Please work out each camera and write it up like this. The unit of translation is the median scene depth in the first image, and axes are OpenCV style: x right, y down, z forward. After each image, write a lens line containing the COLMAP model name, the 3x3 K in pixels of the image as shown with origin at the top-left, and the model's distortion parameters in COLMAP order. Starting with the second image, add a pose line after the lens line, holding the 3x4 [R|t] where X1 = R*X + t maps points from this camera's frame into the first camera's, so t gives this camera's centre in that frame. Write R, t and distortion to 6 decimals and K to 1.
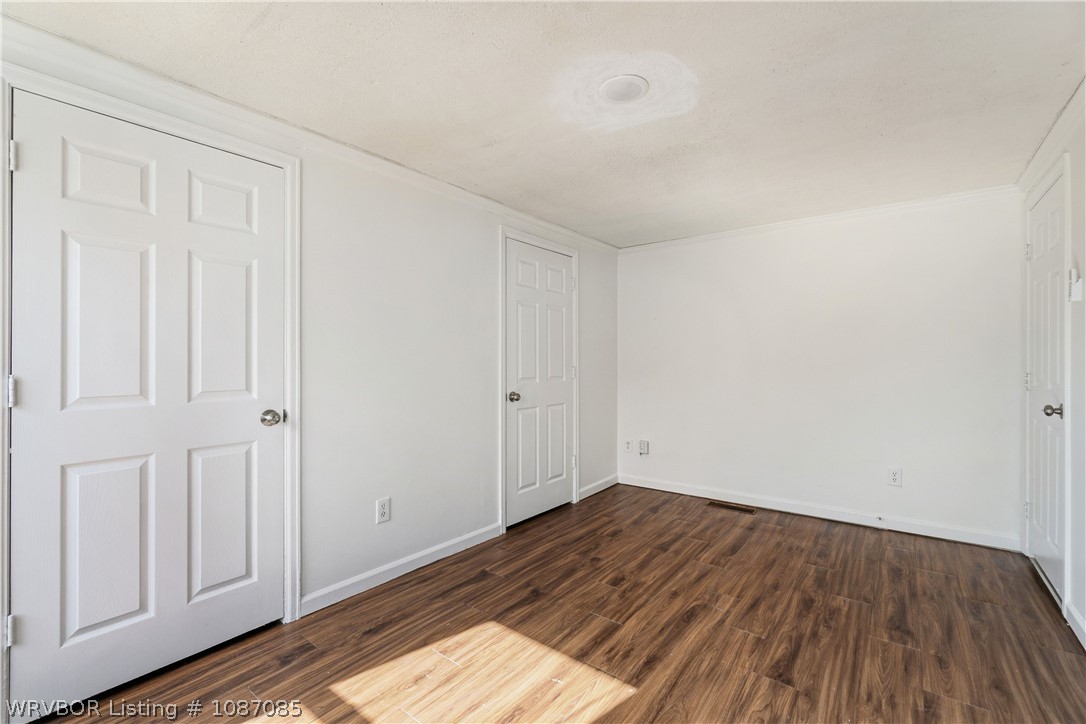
lens RADIAL K [[470.4, 0, 537.5], [0, 470.4, 359.7], [0, 0, 1]] dist [-0.004890, 0.001743]
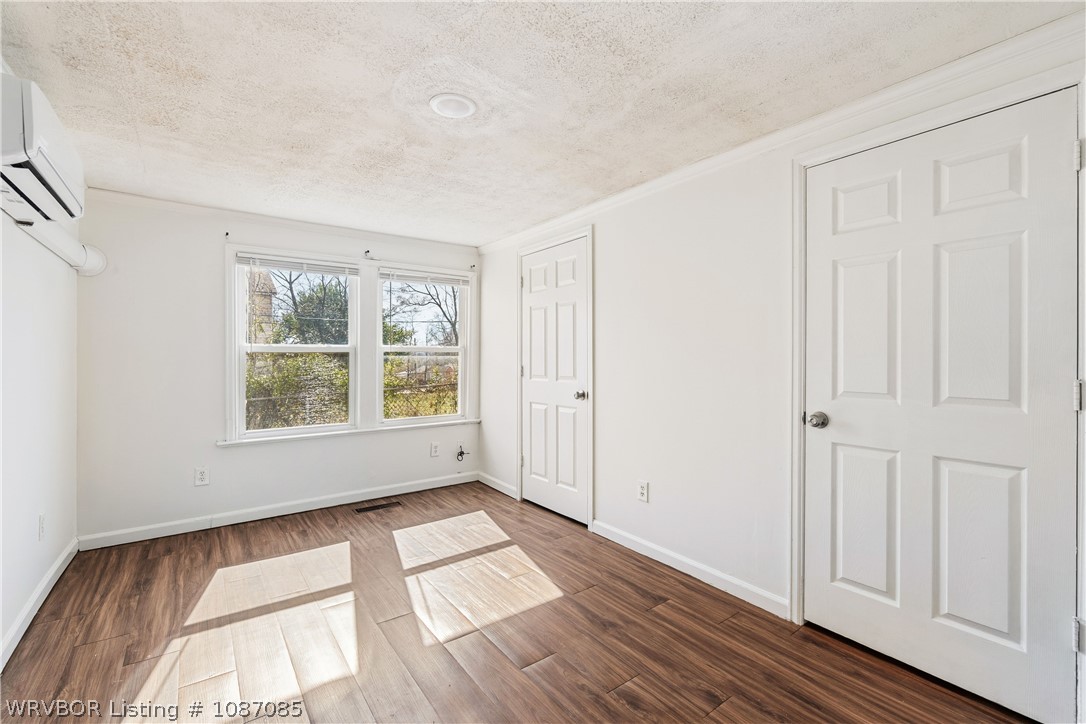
lens RADIAL K [[470.4, 0, 538.7], [0, 470.4, 362.1], [0, 0, 1]] dist [-0.004890, 0.001743]
pose [[-0.269982, 0.002656, -0.962862, 0.728591], [-0.005730, 0.999974, 0.004365, 0.004447], [0.962848, 0.006696, -0.269960, 0.924362]]
